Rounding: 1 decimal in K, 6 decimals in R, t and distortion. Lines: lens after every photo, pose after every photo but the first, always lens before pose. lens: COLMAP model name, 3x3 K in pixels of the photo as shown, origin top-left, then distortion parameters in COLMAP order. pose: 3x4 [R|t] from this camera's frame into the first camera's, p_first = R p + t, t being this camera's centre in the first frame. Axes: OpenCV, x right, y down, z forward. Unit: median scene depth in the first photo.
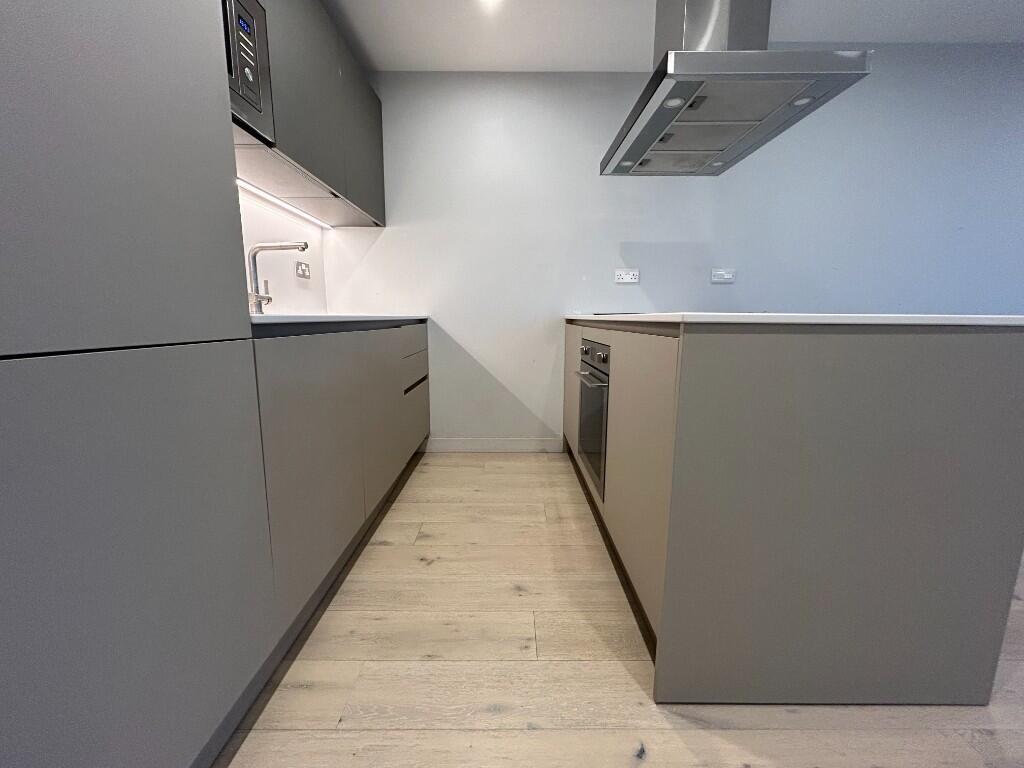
lens RADIAL K [[414.0, 0, 513.5], [0, 414.0, 383.8], [0, 0, 1]] dist [-0.001538, 0.000871]
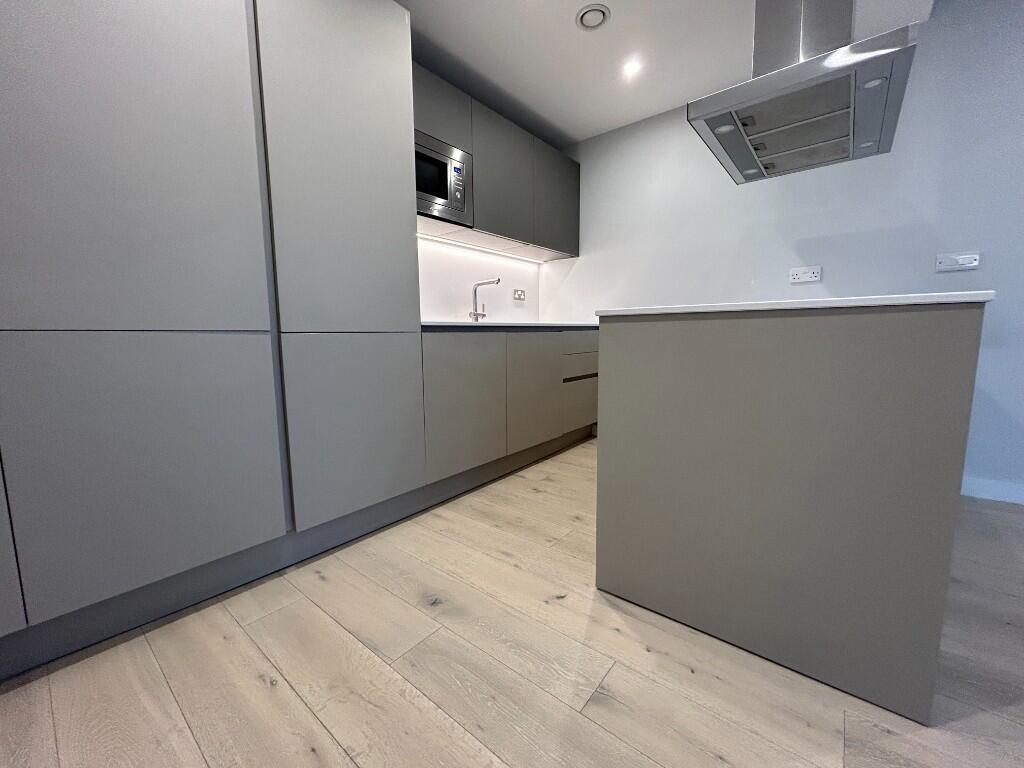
lens RADIAL K [[414.0, 0, 515.1], [0, 414.0, 385.4], [0, 0, 1]] dist [-0.001538, 0.000871]
pose [[0.775098, 0.063328, -0.628659, 0.563777], [-0.083133, 0.996536, -0.002111, 0.065179], [0.626348, 0.053899, 0.777678, -0.175512]]
